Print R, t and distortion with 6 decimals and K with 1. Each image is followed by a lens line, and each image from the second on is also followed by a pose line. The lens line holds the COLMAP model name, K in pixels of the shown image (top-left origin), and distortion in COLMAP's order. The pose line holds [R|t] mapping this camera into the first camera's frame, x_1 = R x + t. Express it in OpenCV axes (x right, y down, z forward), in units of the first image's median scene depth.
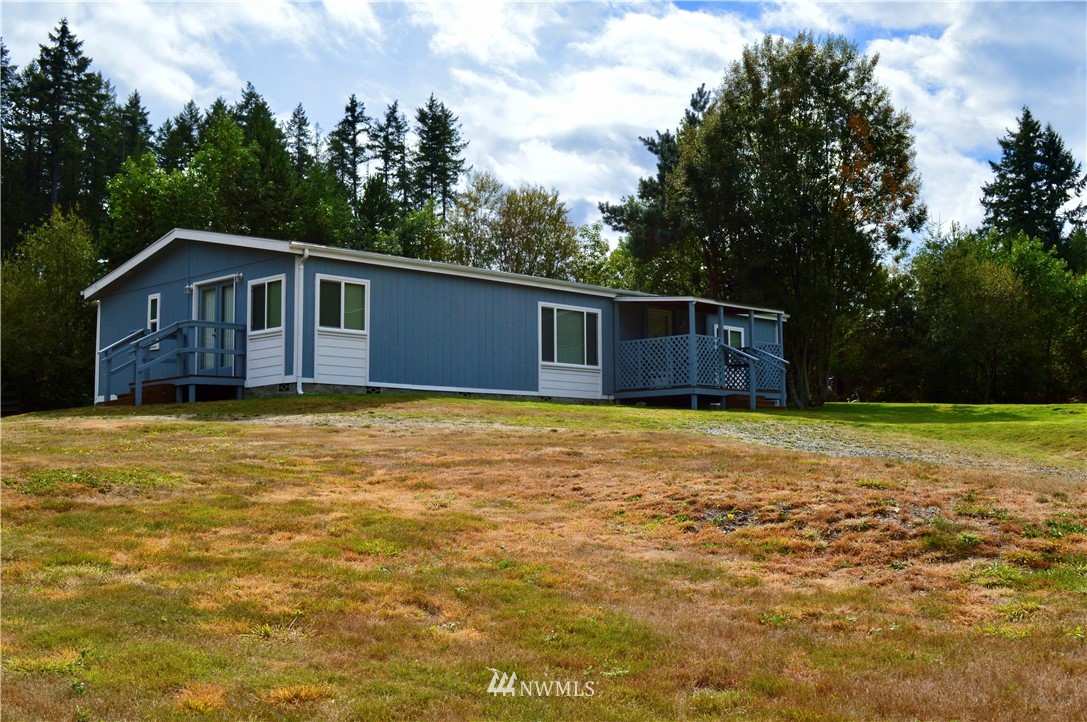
lens RADIAL K [[1301.1, 0, 543.4], [0, 1301.1, 359.9], [0, 0, 1]] dist [-0.014487, 0.000000]
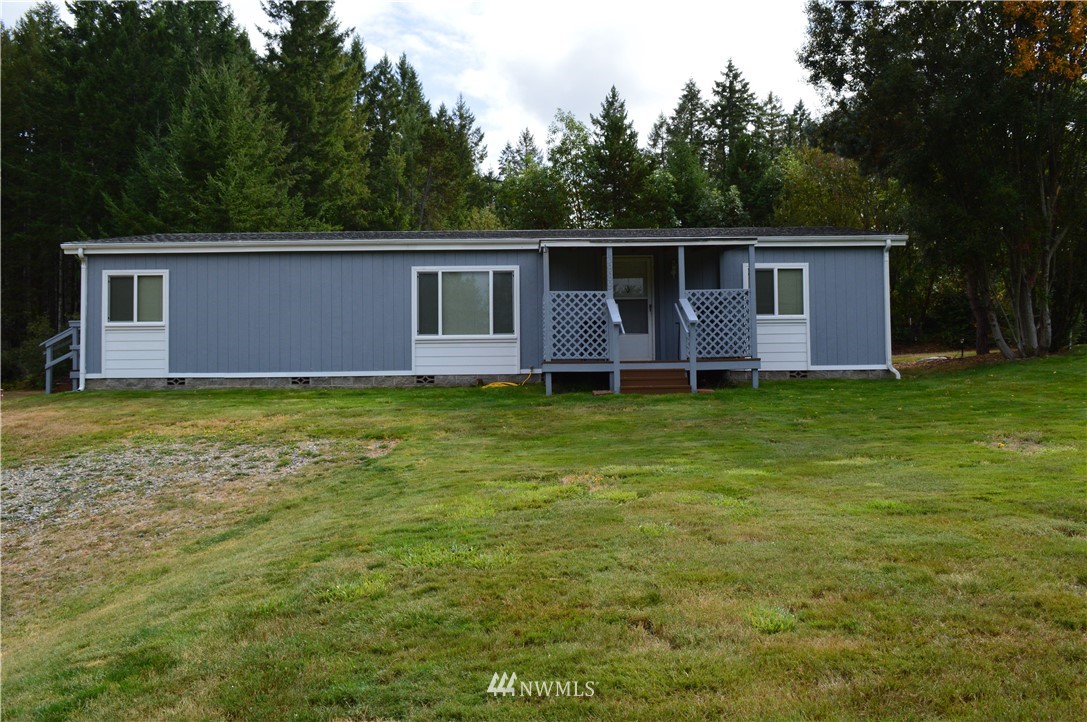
lens RADIAL K [[857.1, 0, 540.1], [0, 857.1, 358.8], [0, 0, 1]] dist [-0.009748, 0.003913]
pose [[0.713482, -0.013715, -0.700539, 0.514429], [0.069253, 0.996293, 0.051028, -0.007534], [0.697242, -0.084921, 0.711787, 0.723106]]
